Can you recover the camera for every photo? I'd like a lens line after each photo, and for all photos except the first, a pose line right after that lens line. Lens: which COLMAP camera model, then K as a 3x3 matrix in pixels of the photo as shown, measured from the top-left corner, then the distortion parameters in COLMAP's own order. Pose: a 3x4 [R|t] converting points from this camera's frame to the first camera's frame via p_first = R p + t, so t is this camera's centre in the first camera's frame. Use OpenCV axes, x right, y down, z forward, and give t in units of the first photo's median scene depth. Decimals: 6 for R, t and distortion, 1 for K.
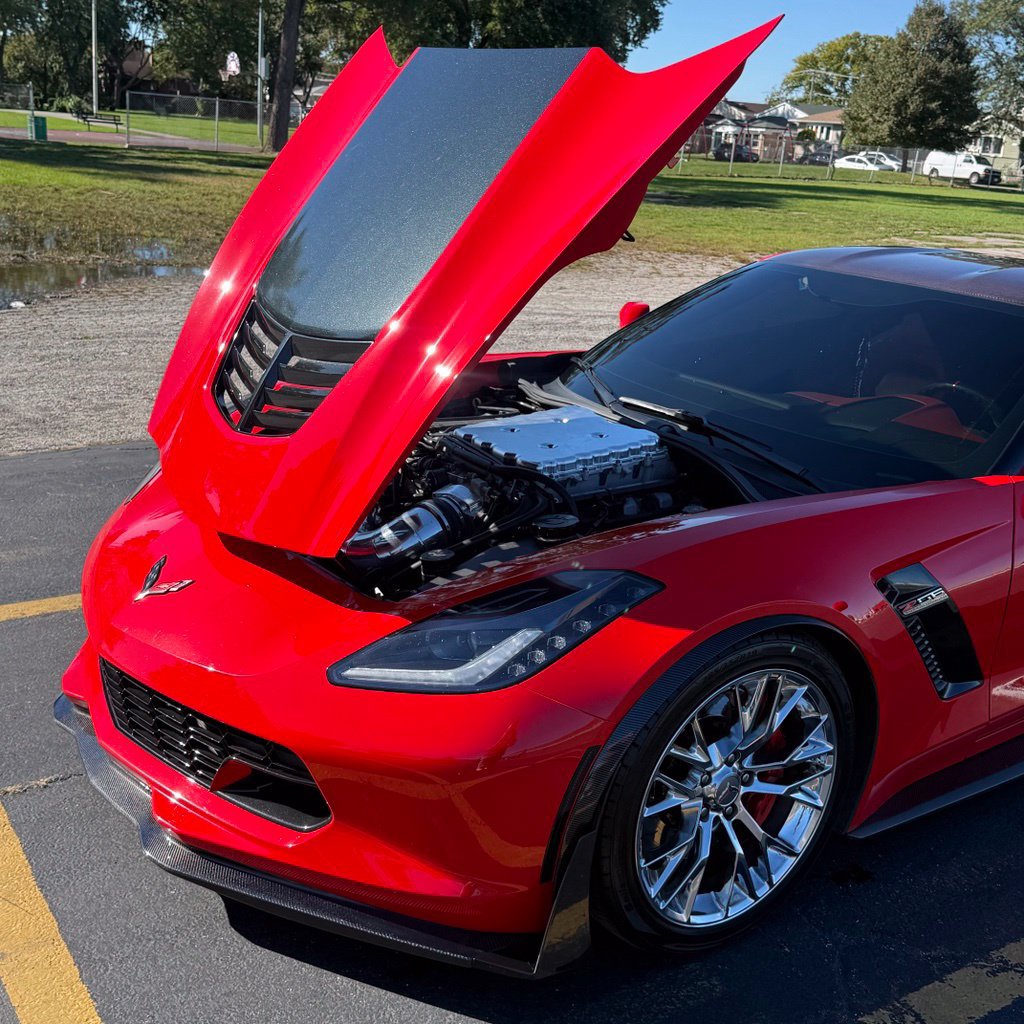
lens RADIAL K [[1312.3, 0, 488.9], [0, 1312.3, 510.5], [0, 0, 1]] dist [0.137151, -0.356205]
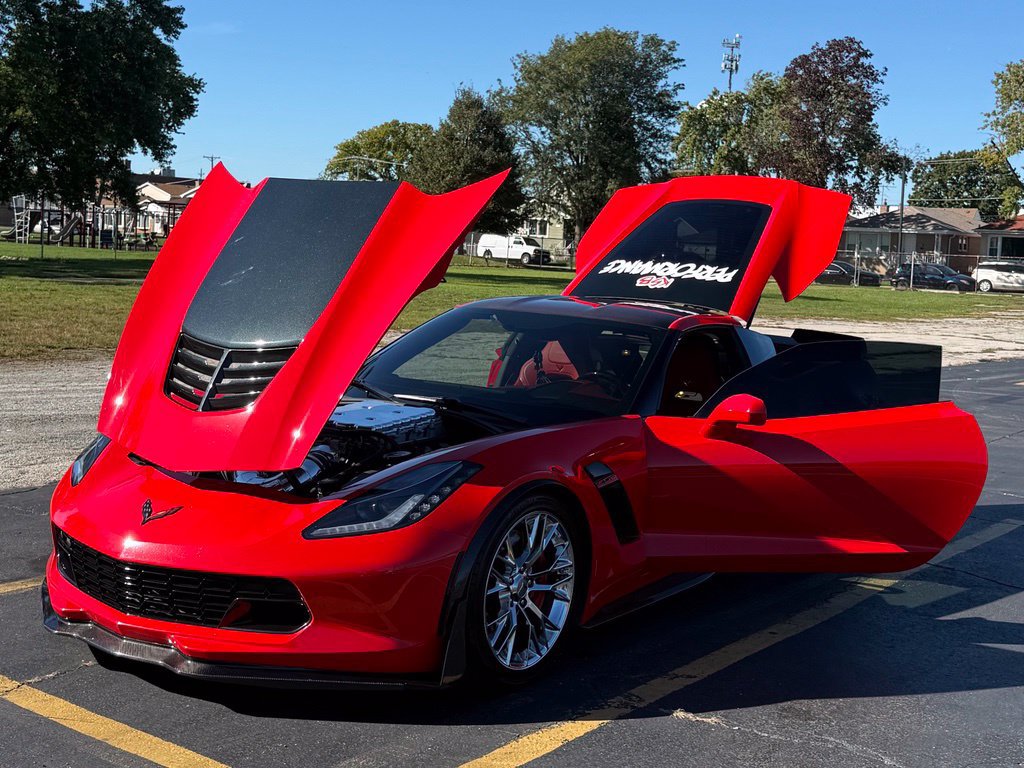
lens RADIAL K [[1761.6, 0, 556.7], [0, 1761.6, 288.5], [0, 0, 1]] dist [0.239947, -0.772689]
pose [[0.927393, -0.032009, 0.372717, -0.123612], [0.117922, 0.970550, -0.210062, 0.062712], [-0.355017, 0.238762, 0.903856, -0.238606]]
